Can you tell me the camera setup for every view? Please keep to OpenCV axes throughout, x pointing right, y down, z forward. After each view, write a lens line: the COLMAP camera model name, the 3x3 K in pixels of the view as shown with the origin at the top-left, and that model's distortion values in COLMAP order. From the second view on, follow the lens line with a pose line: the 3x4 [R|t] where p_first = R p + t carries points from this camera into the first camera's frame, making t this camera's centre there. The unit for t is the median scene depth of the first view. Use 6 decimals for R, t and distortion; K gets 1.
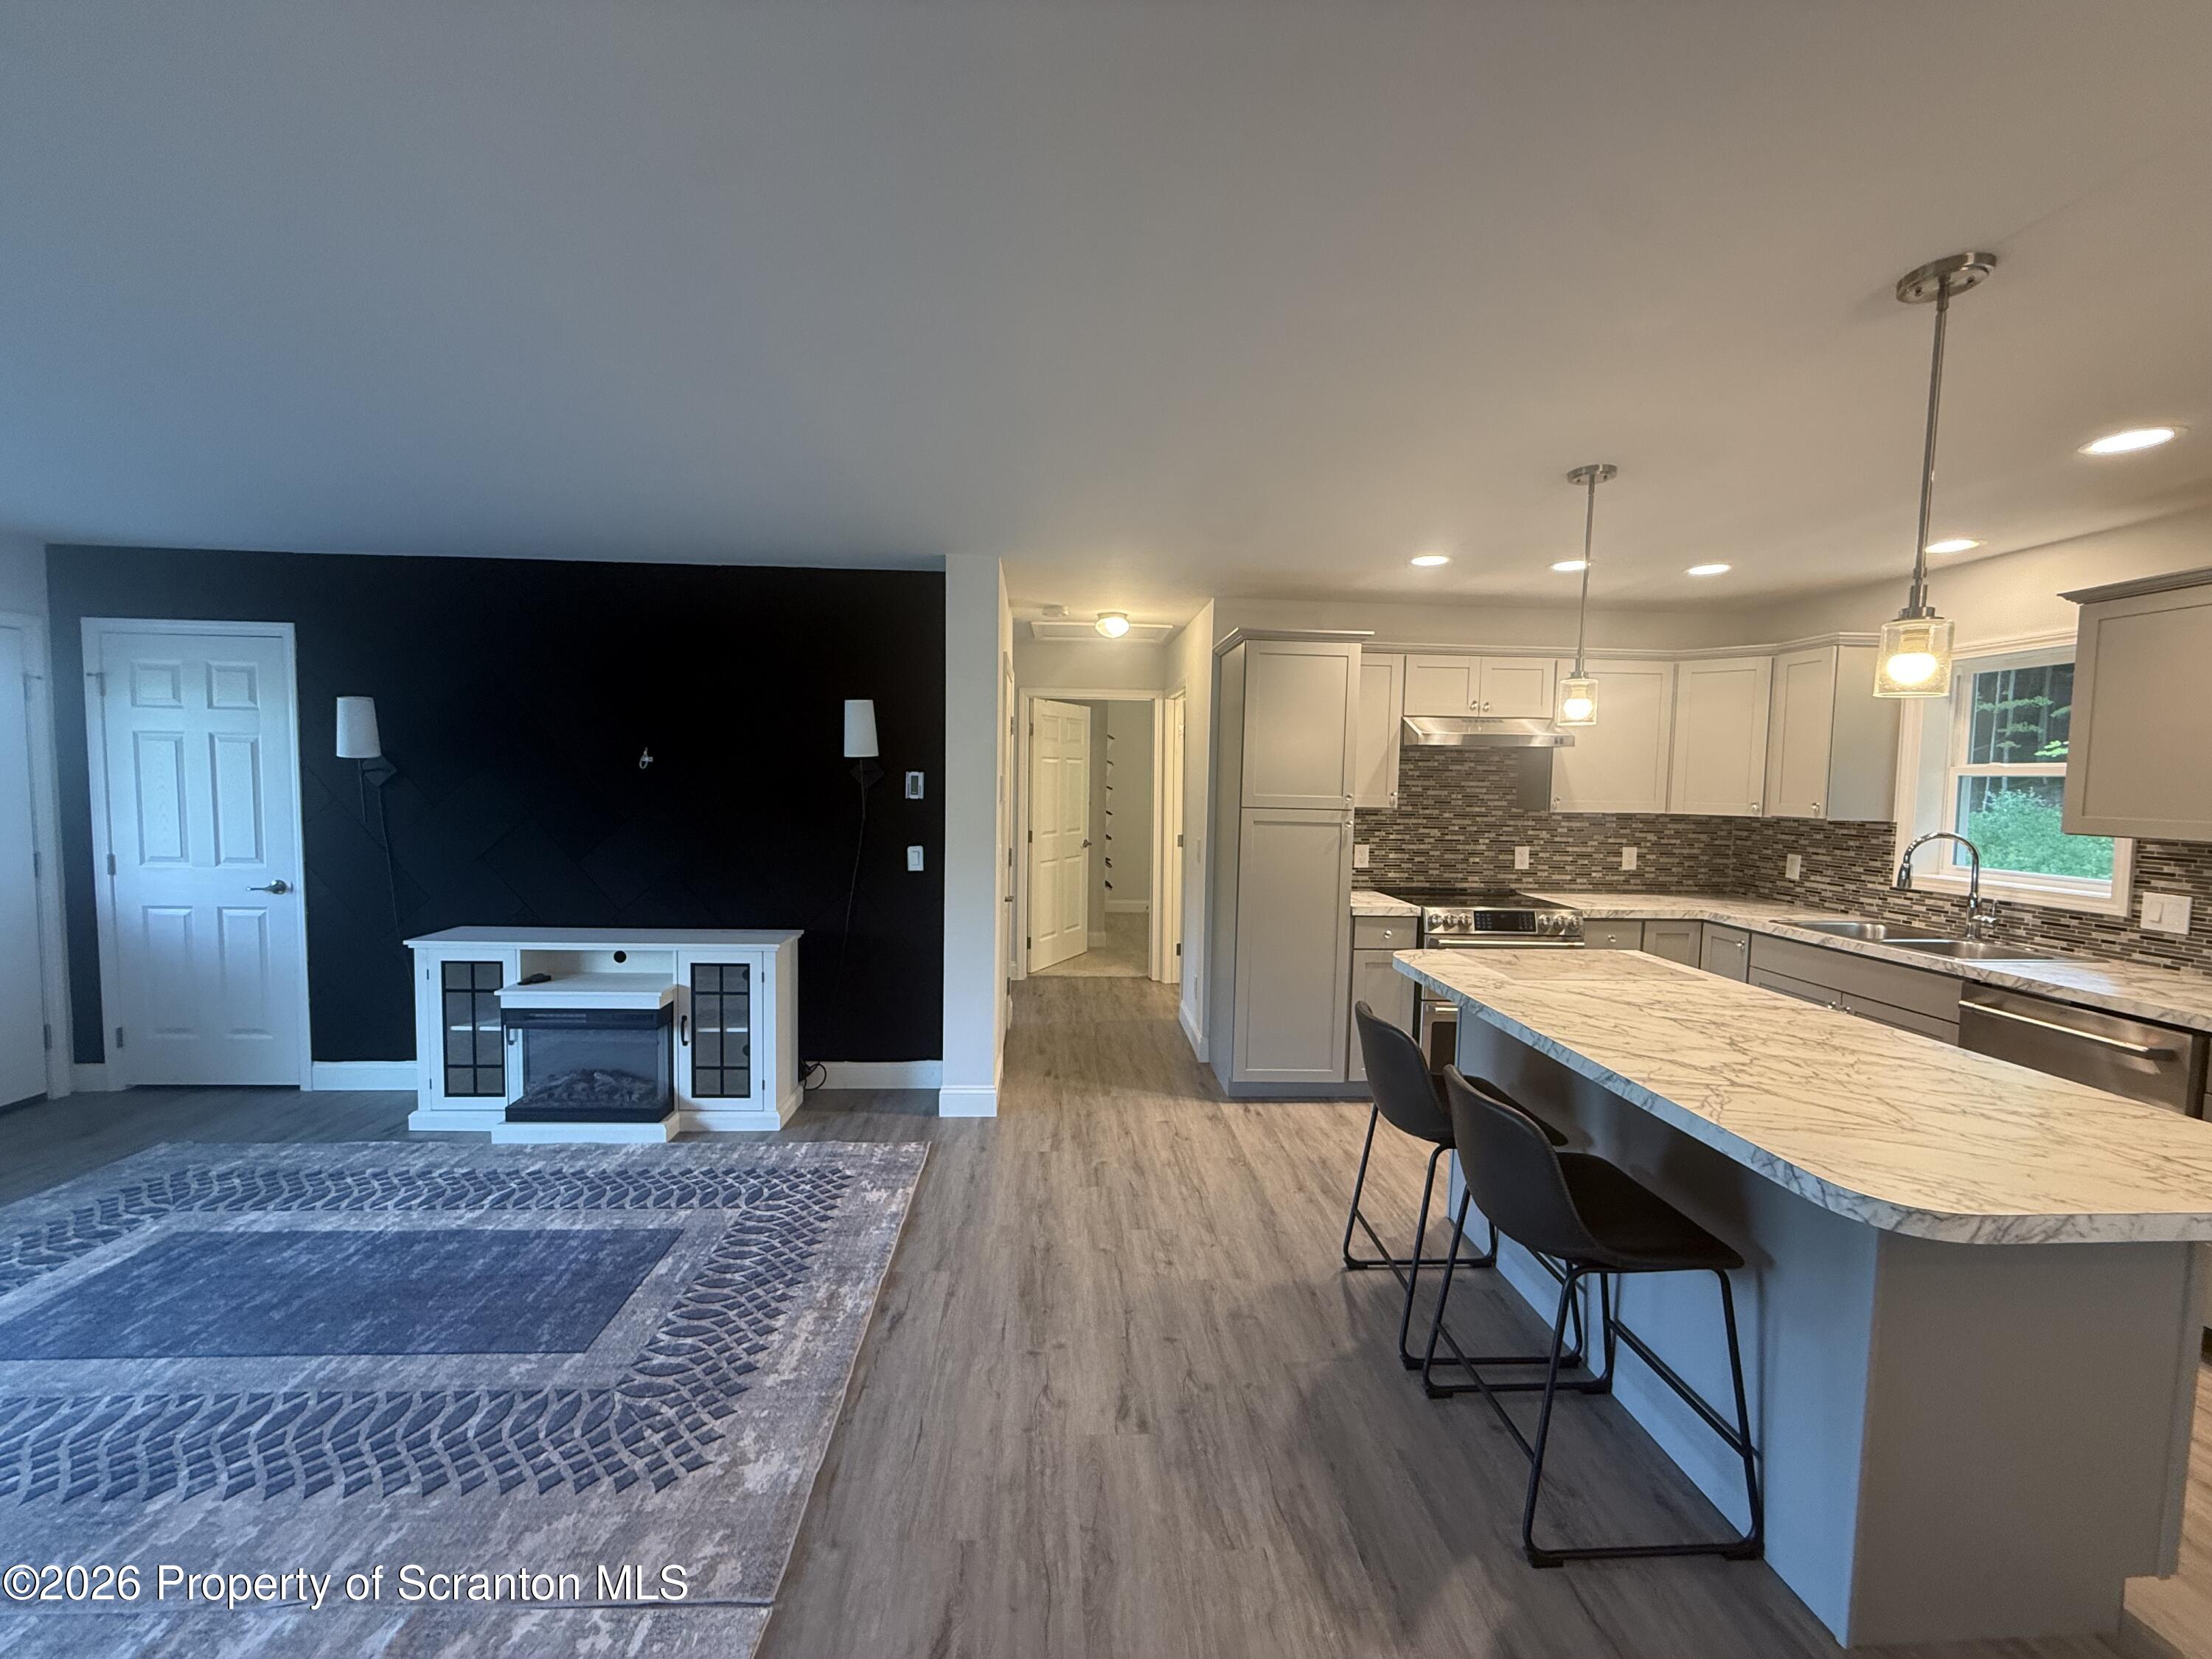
lens RADIAL K [[883.3, 0, 1099.5], [0, 883.3, 829.2], [0, 0, 1]] dist [-0.000304, -0.000014]
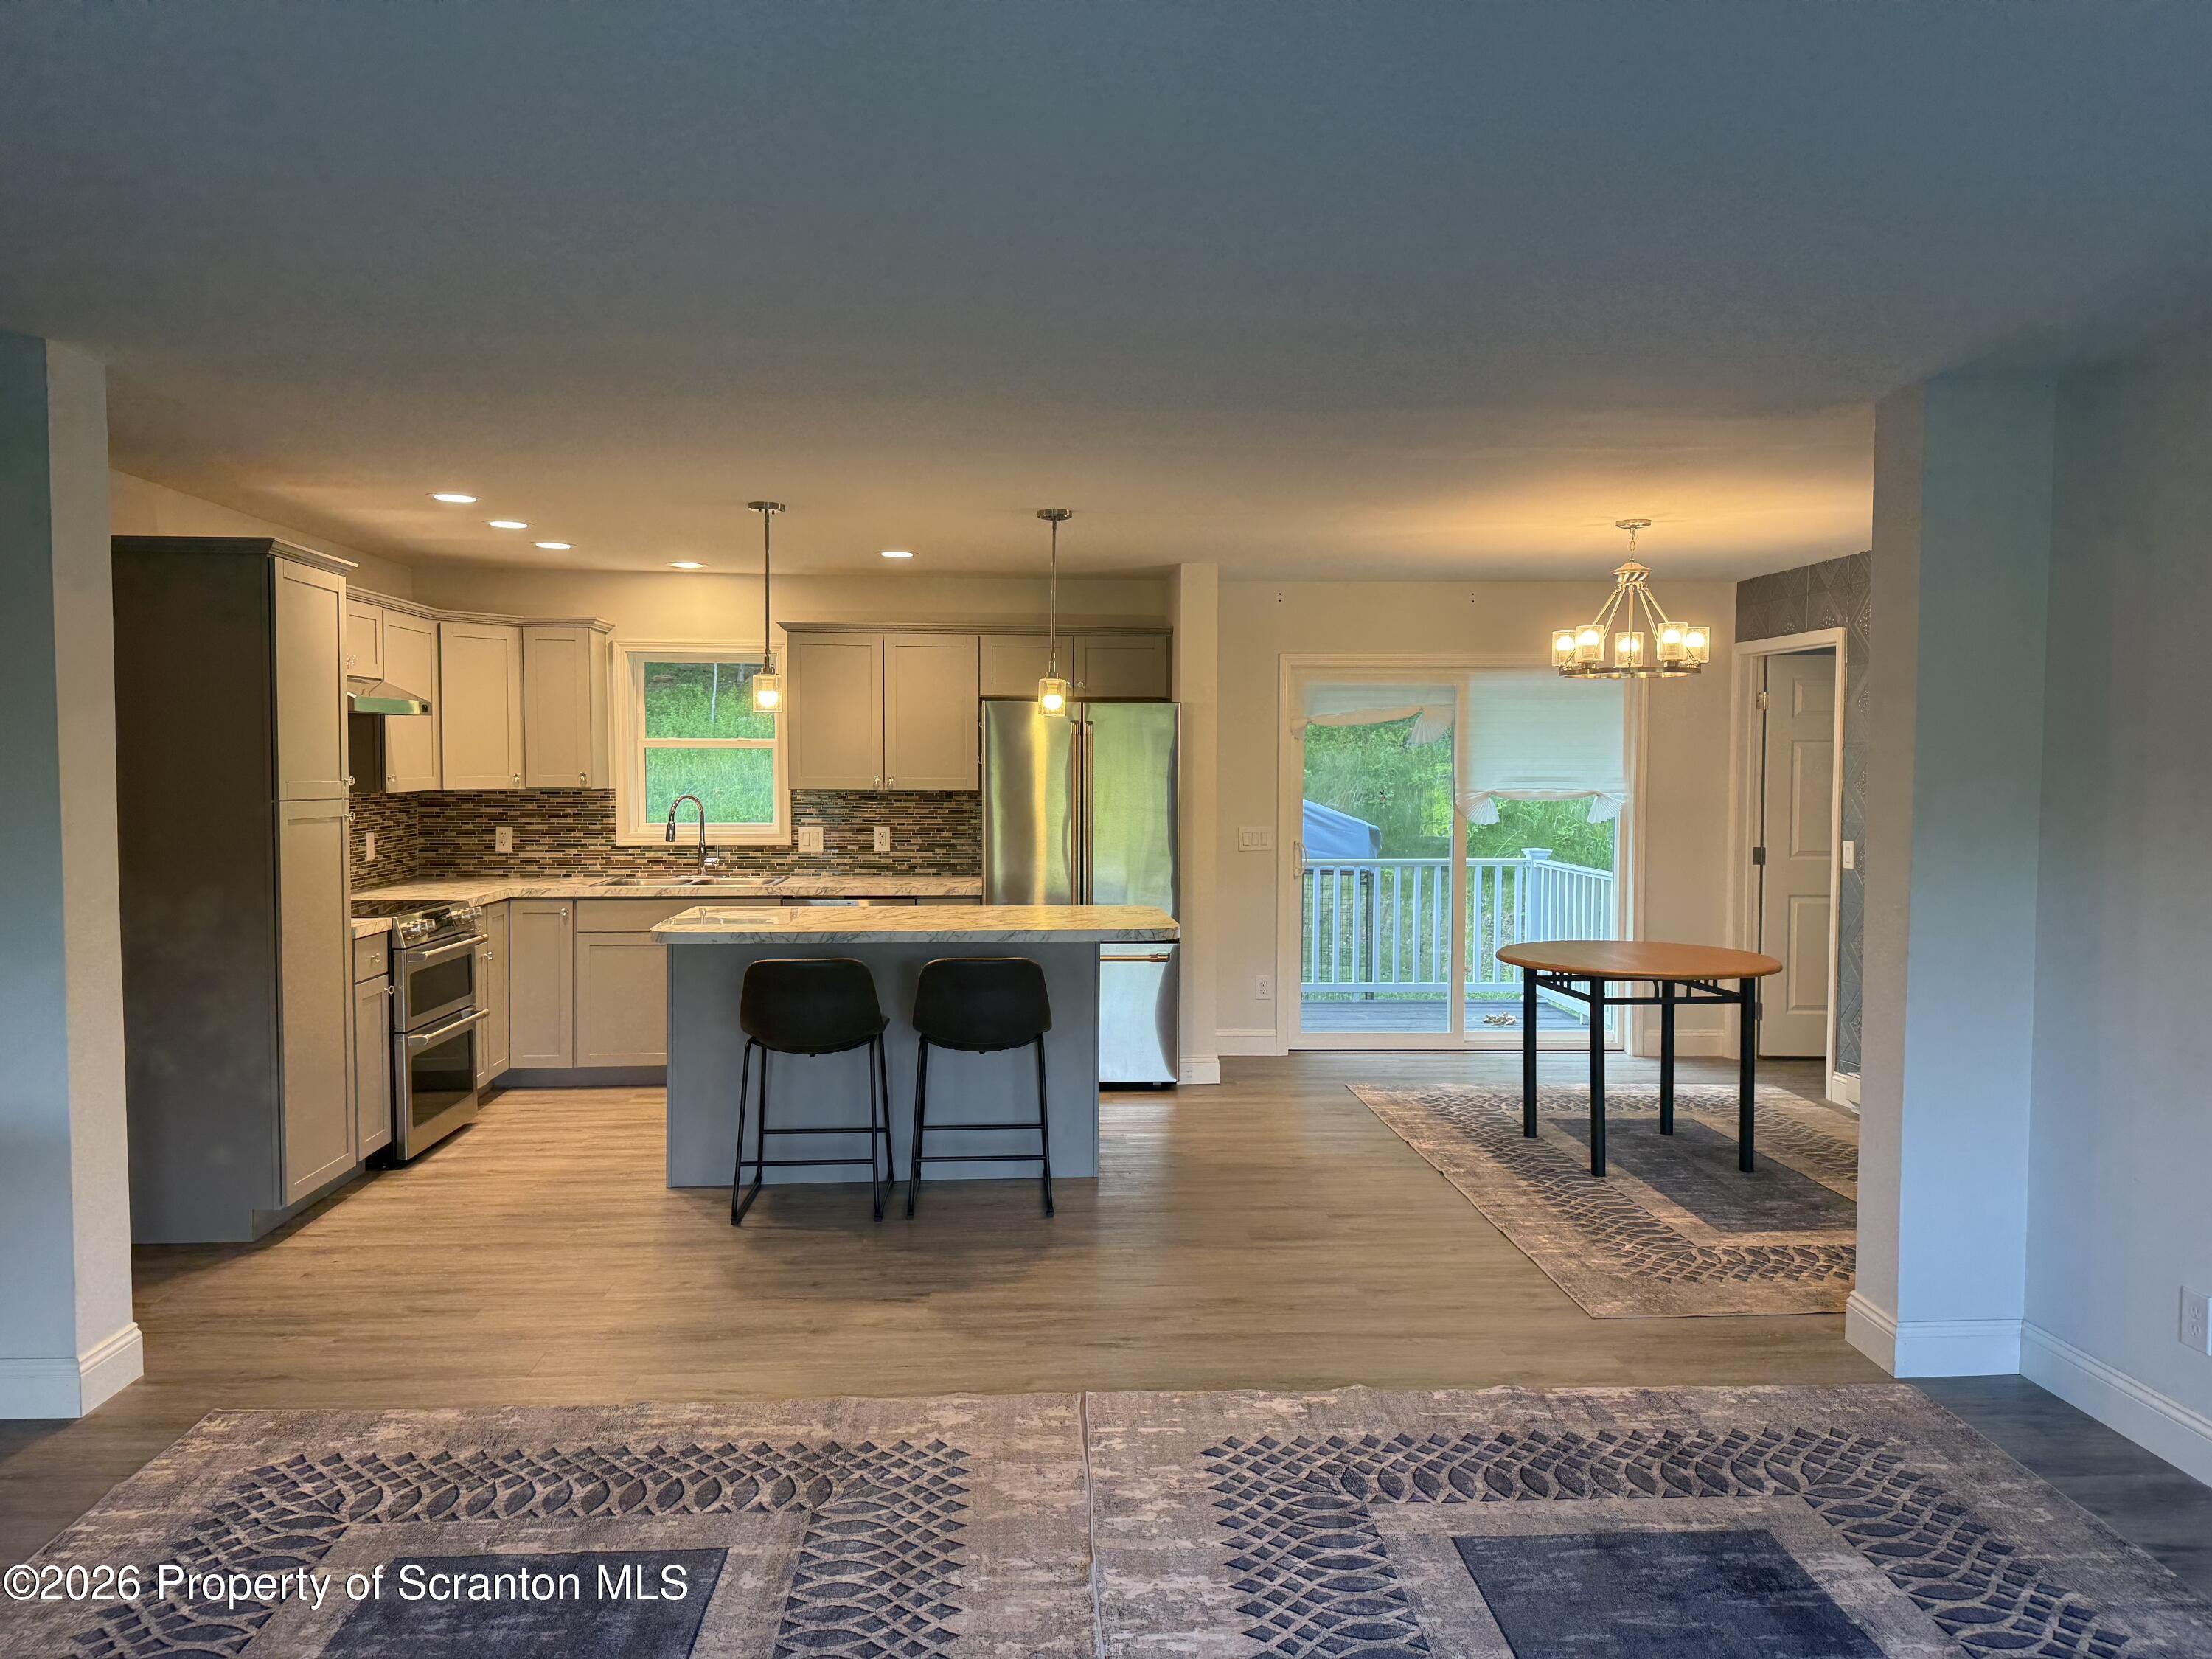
lens RADIAL K [[1552.7, 0, 1106.2], [0, 1552.7, 837.6], [0, 0, 1]] dist [0.045676, -0.055742]
pose [[-0.010564, -0.066297, 0.997744, -1.235580], [0.057491, 0.996109, 0.066797, -0.047514], [-0.998290, 0.058067, -0.006712, 0.437165]]
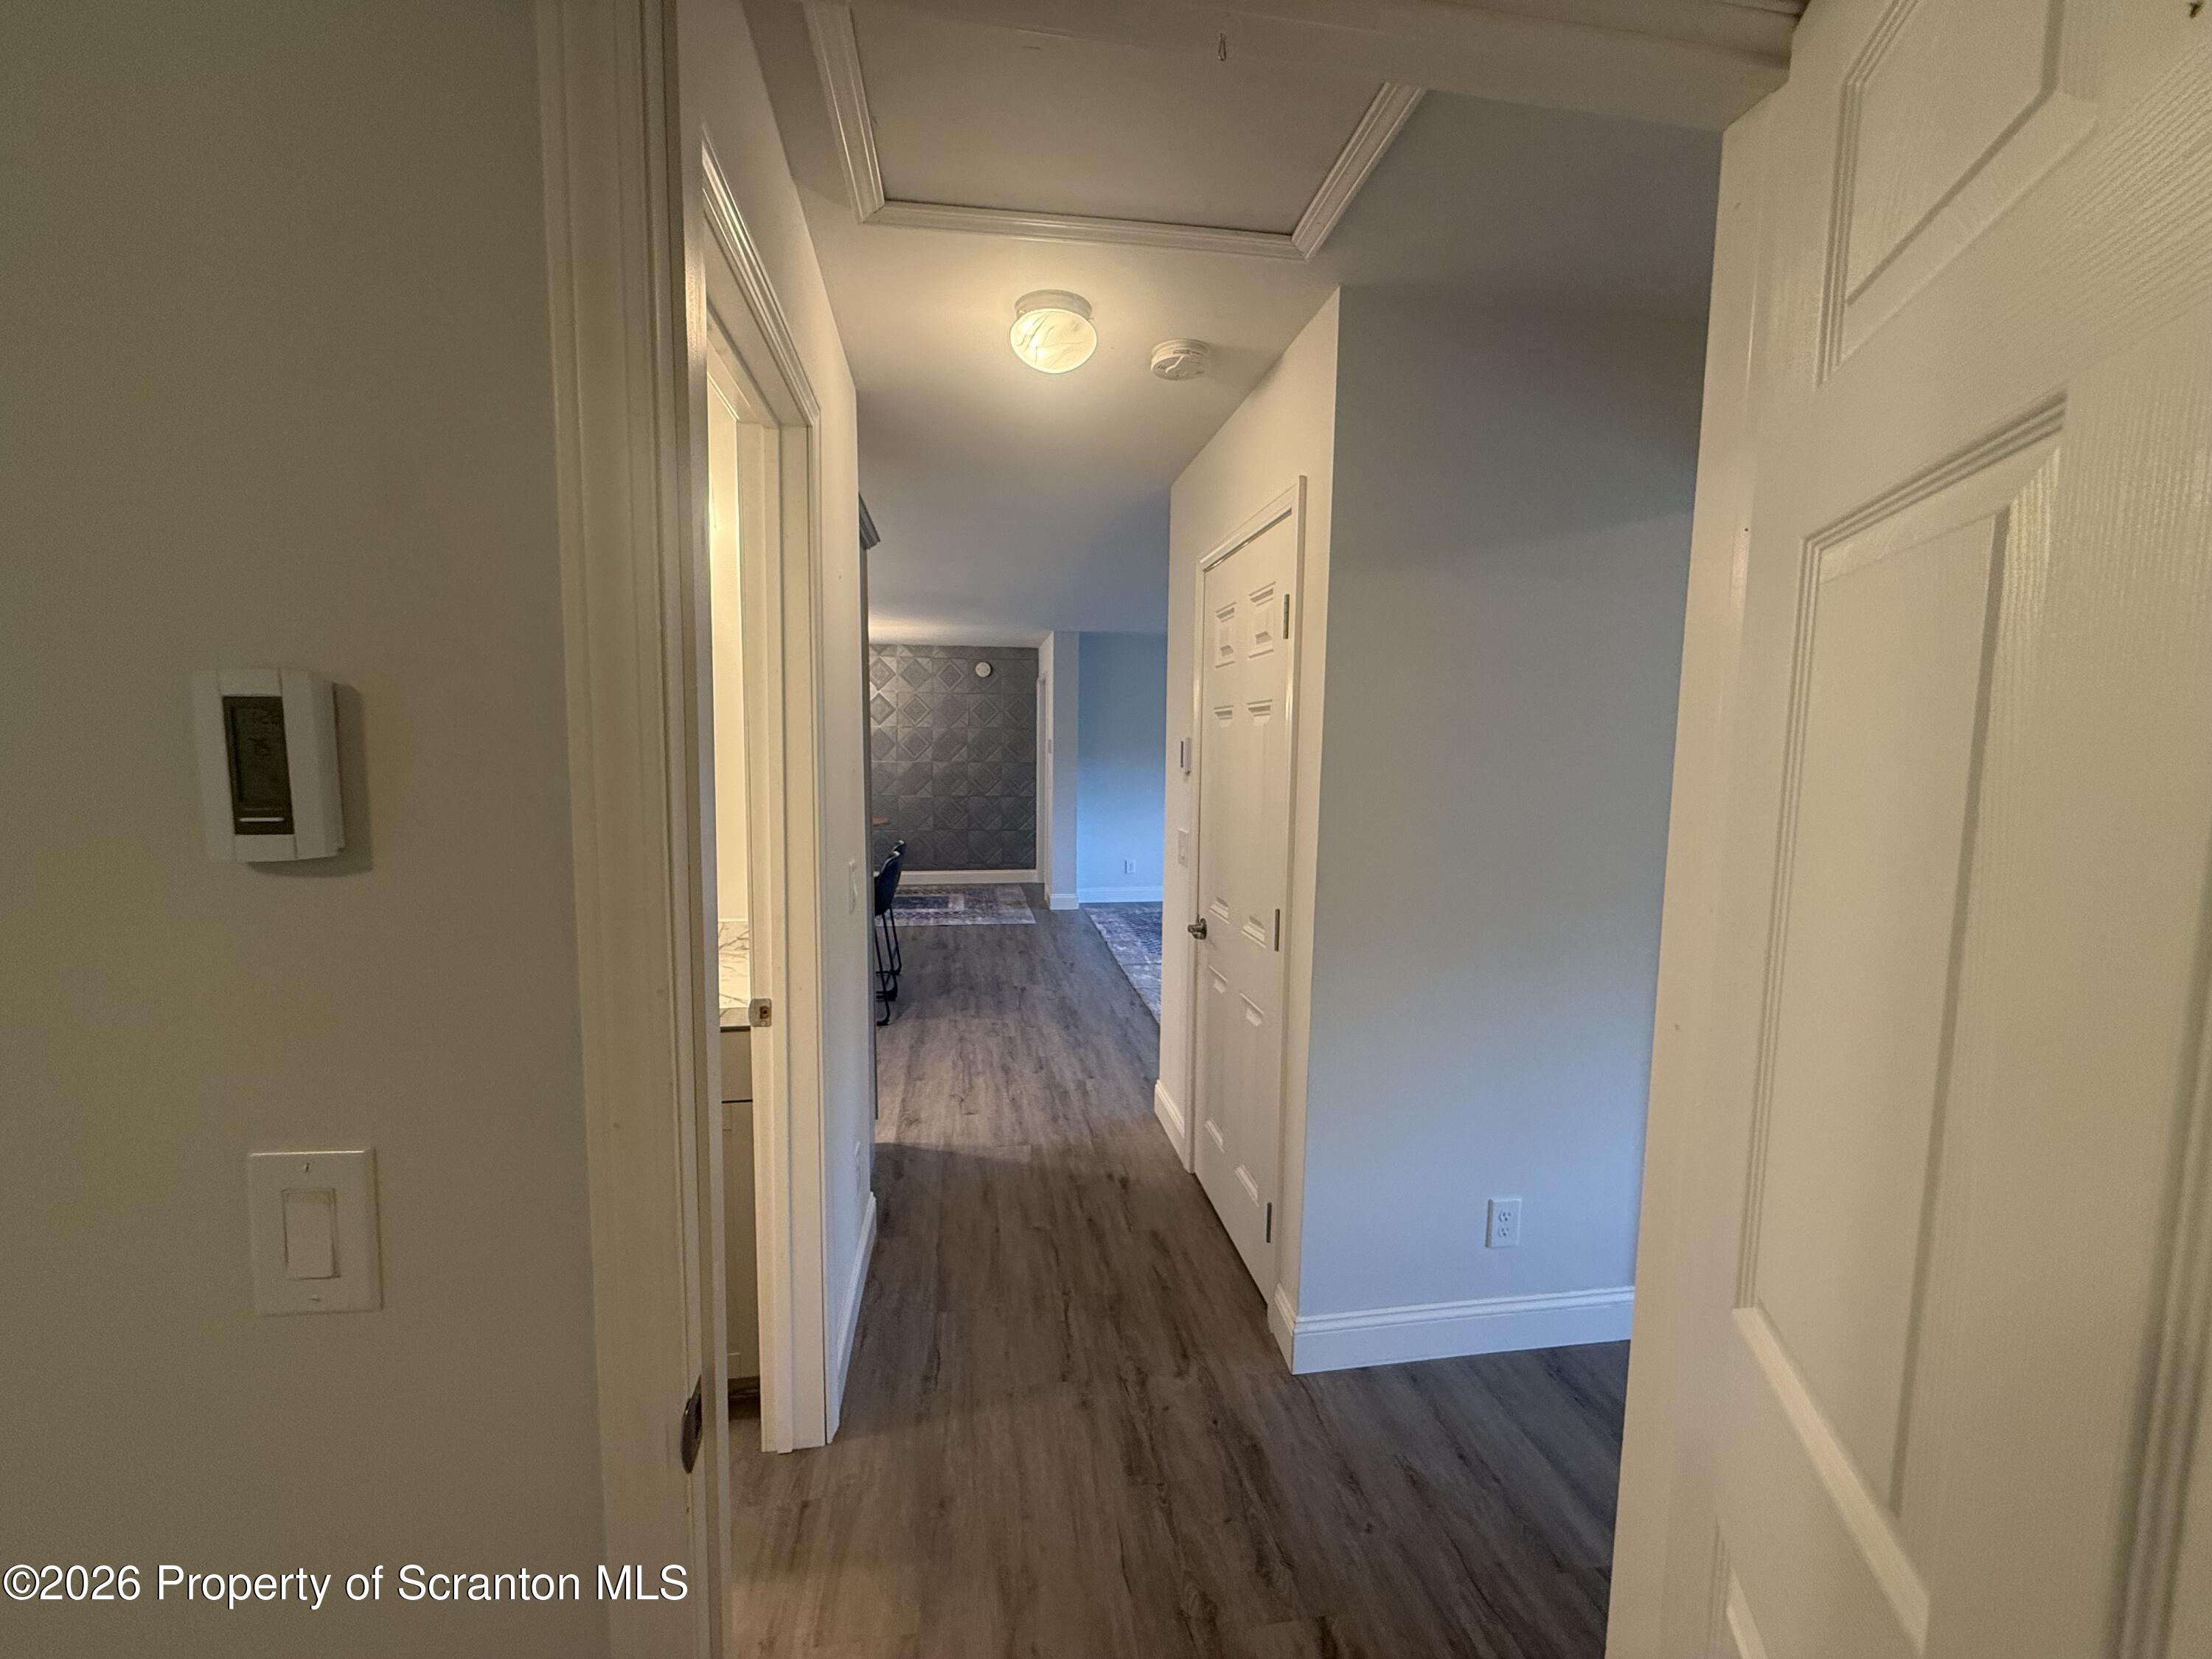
lens RADIAL K [[883.3, 0, 1110.0], [0, 883.3, 827.1], [0, 0, 1]] dist [-0.000304, -0.000014]
pose [[-0.993685, -0.017847, -0.110776, 0.042255], [-0.034883, 0.987484, 0.153810, -0.118848], [0.106645, 0.156703, -0.981871, 2.110436]]
